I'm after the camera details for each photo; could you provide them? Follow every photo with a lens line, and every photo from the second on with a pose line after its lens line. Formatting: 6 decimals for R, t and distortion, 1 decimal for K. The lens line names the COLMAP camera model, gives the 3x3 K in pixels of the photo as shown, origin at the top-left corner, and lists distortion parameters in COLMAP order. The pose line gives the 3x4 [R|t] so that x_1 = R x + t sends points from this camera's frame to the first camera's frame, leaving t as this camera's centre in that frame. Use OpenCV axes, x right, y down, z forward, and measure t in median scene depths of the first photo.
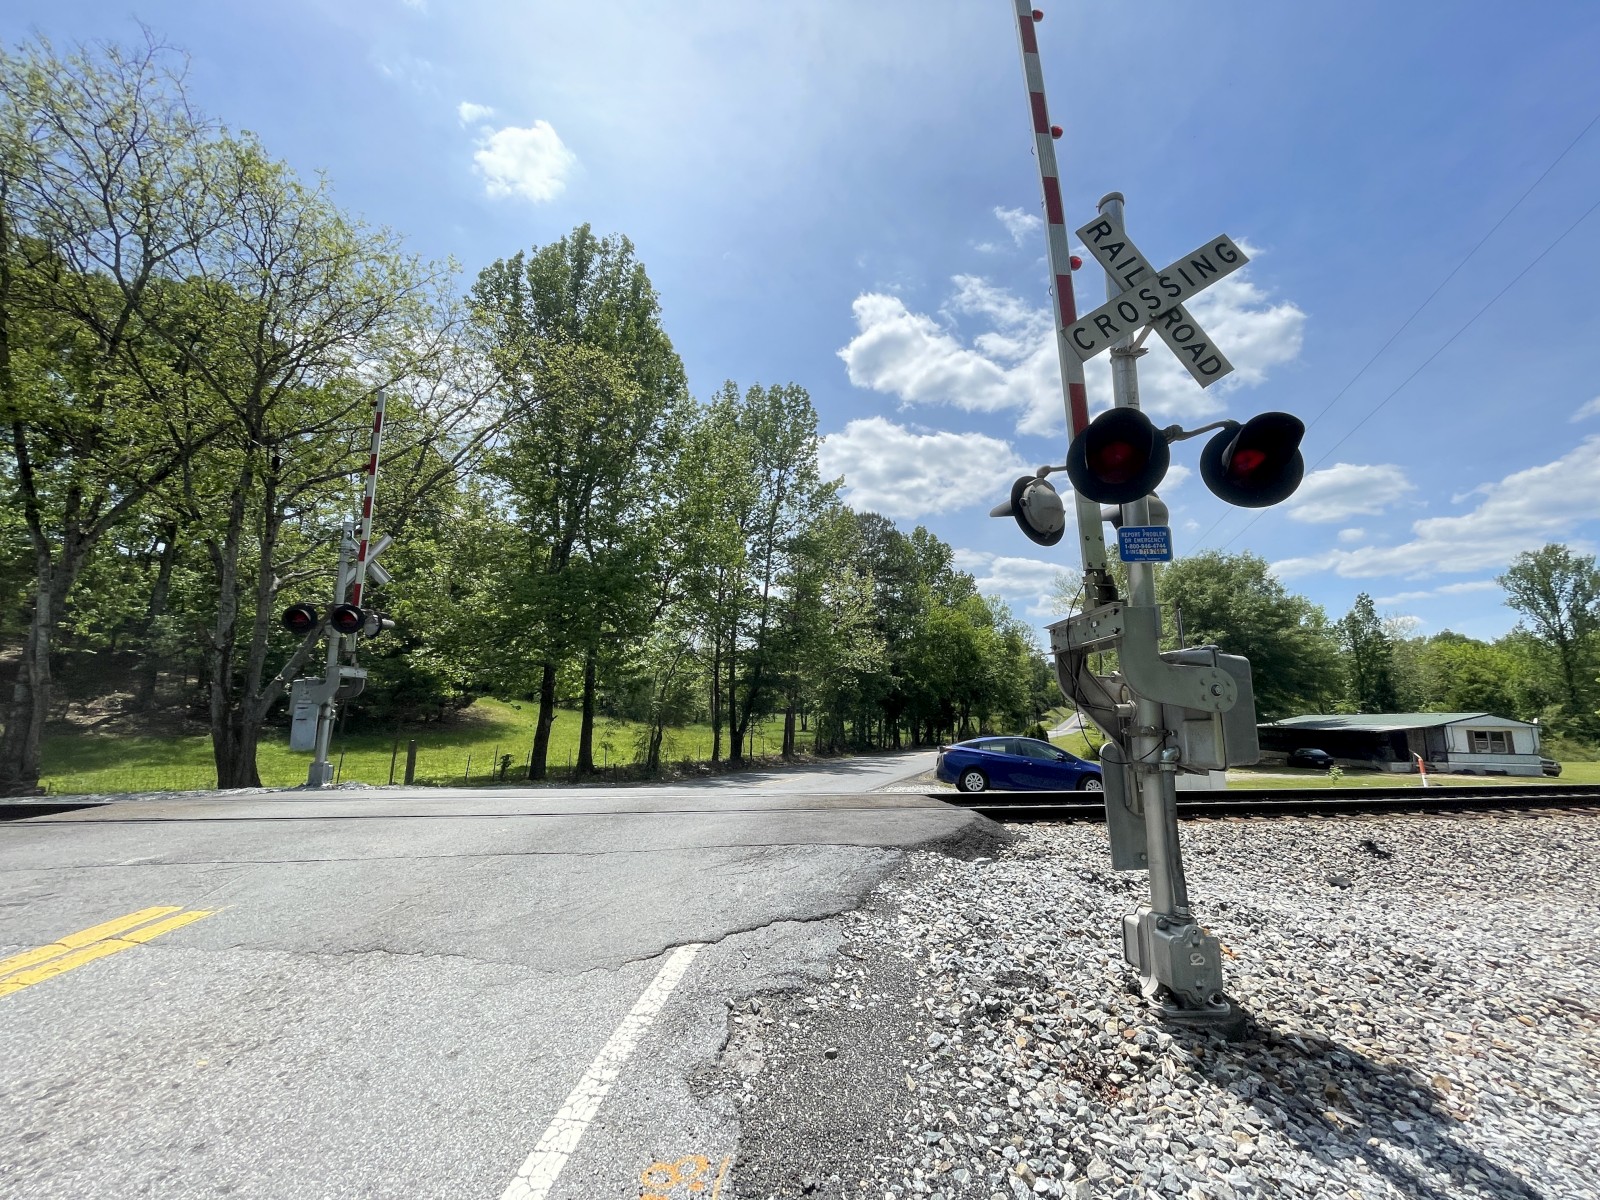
lens RADIAL K [[642.8, 0, 804.6], [0, 642.8, 598.8], [0, 0, 1]] dist [-0.002782, -0.000303]
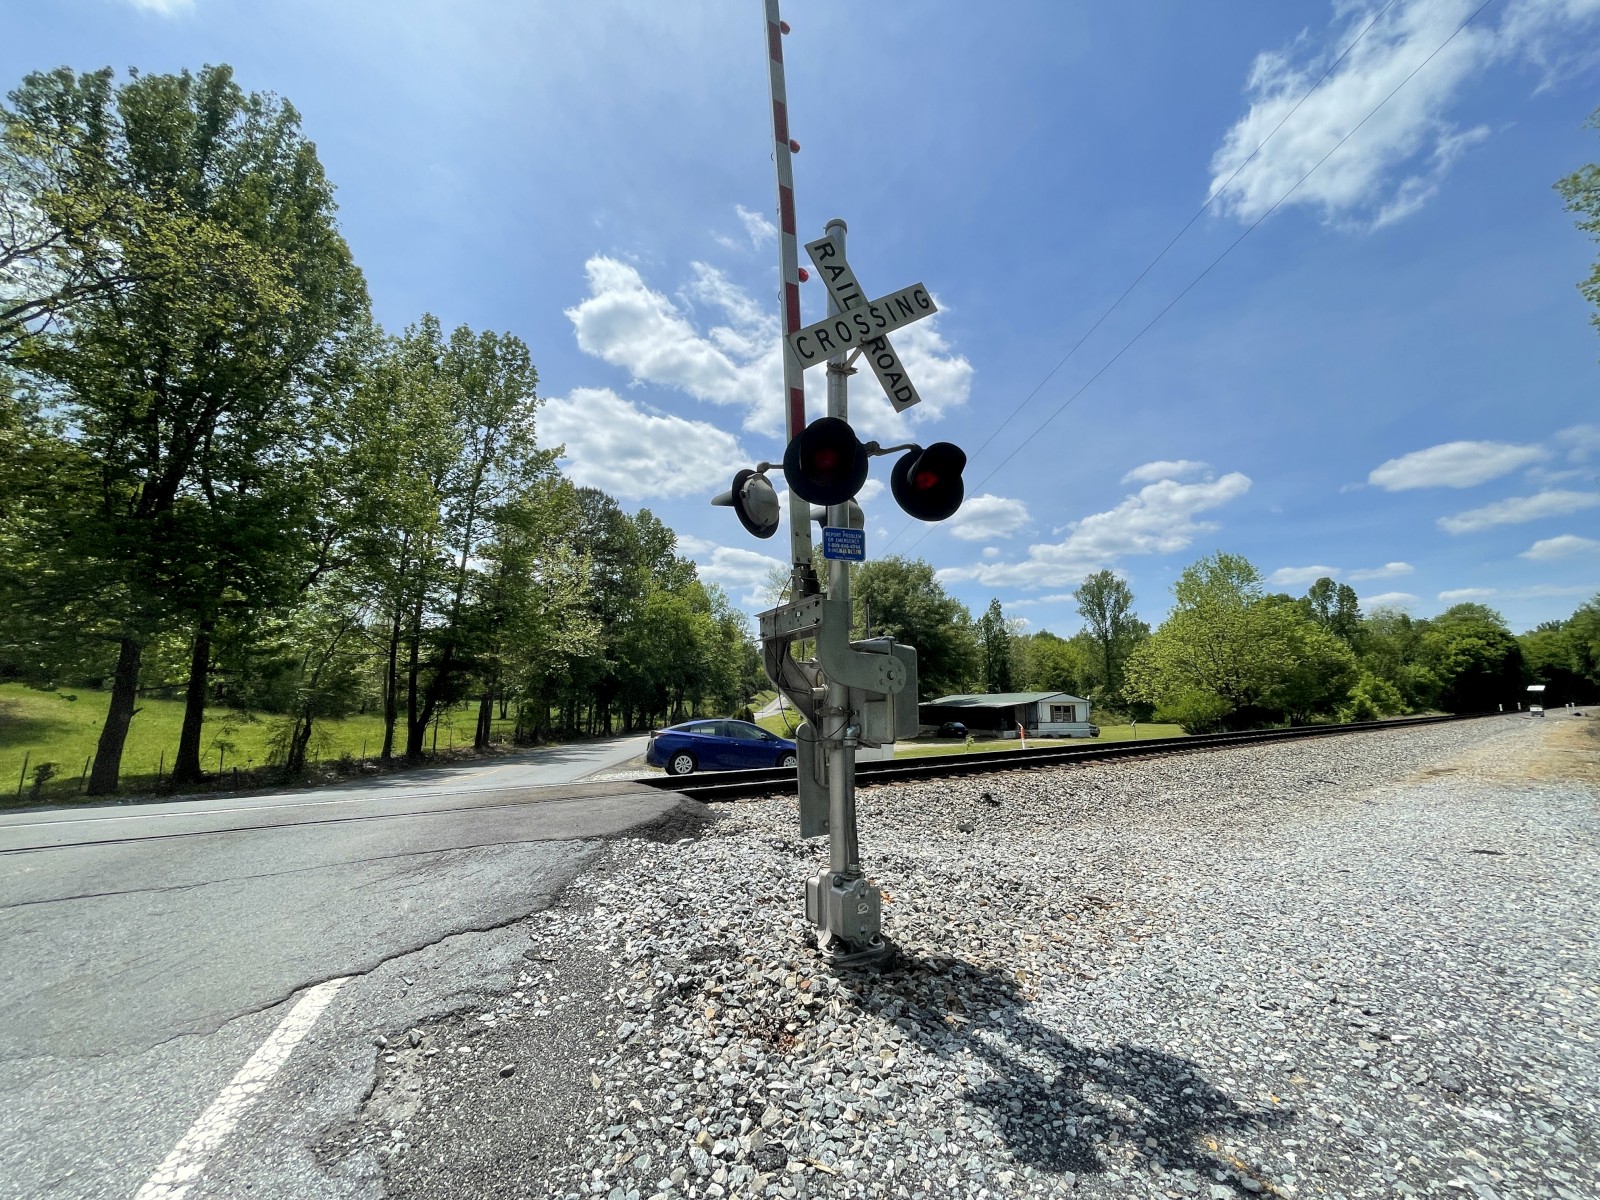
lens RADIAL K [[642.8, 0, 804.6], [0, 642.8, 598.8], [0, 0, 1]] dist [-0.002782, -0.000303]
pose [[0.908216, 0.049666, 0.415543, 0.002003], [-0.059490, 0.998171, 0.010719, 0.000333], [-0.414251, -0.034456, 0.909510, 0.002669]]
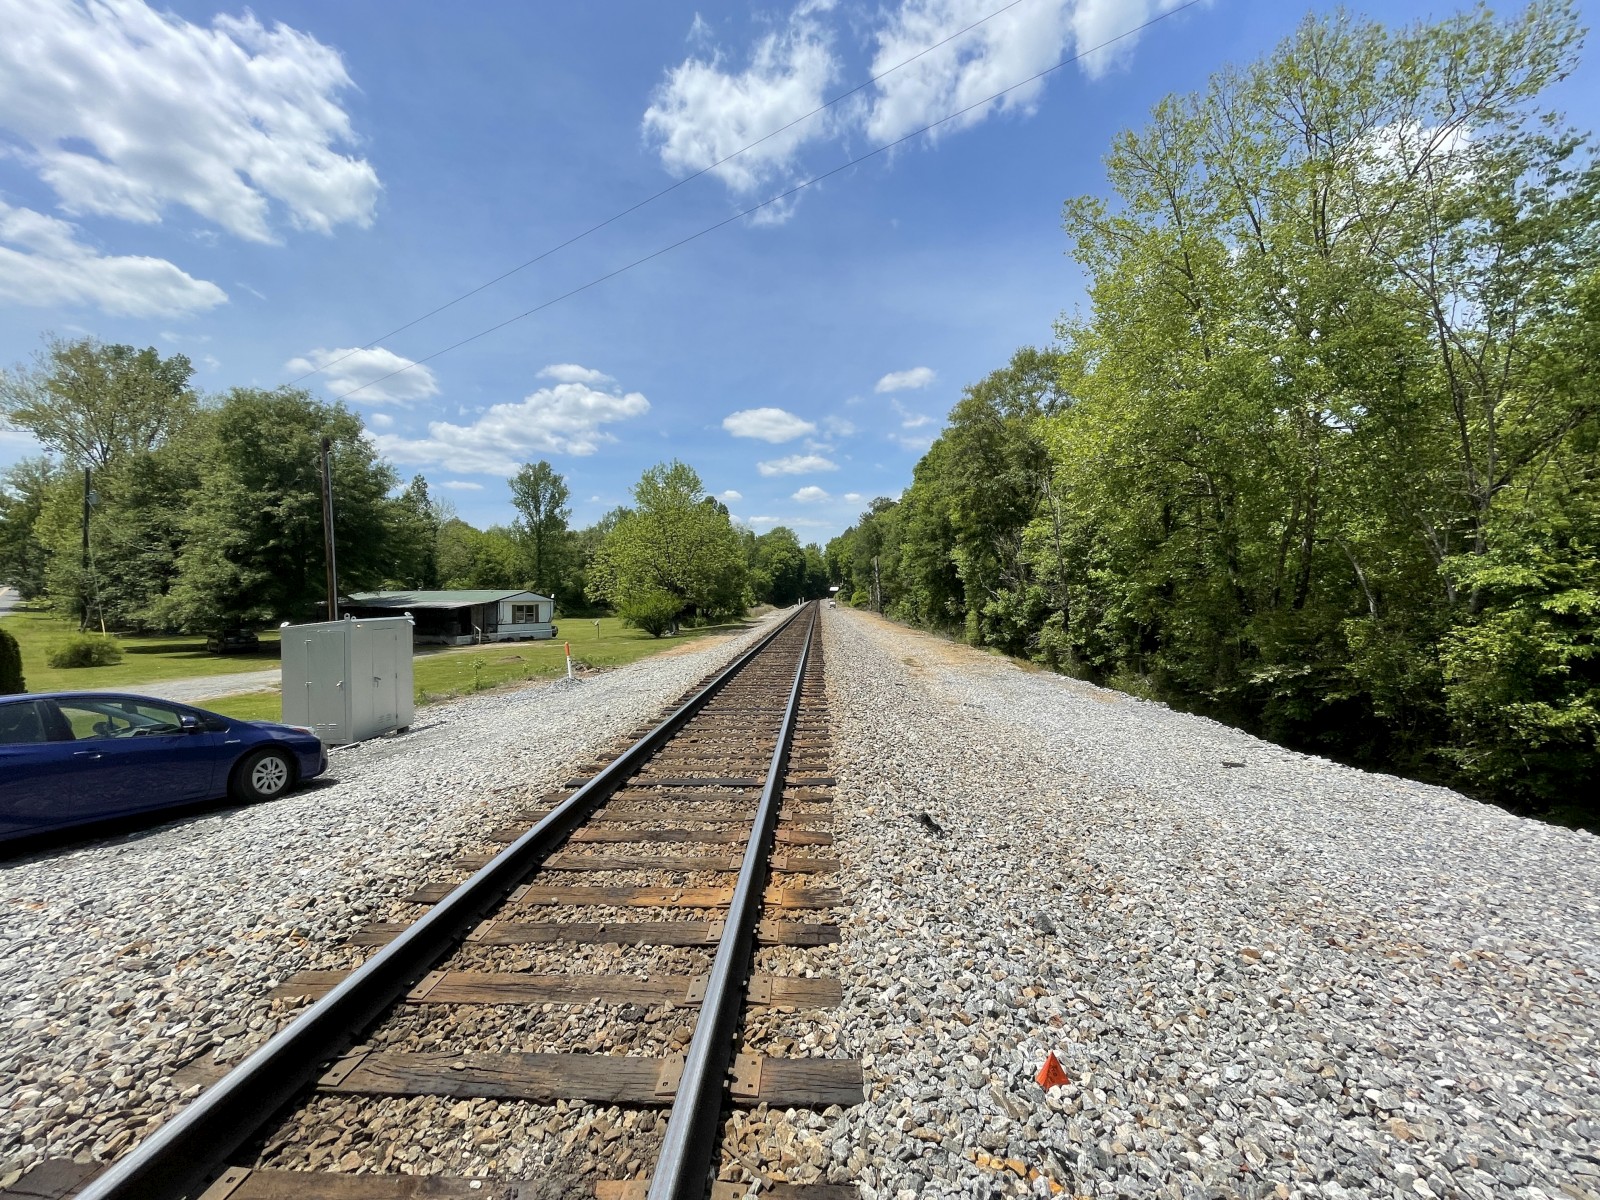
lens RADIAL K [[642.8, 0, 804.6], [0, 642.8, 598.8], [0, 0, 1]] dist [-0.002782, -0.000303]
pose [[0.274253, -0.022612, 0.961392, 0.046041], [-0.168423, 0.983142, 0.071169, 0.020008], [-0.946794, -0.181439, 0.265822, 0.181575]]
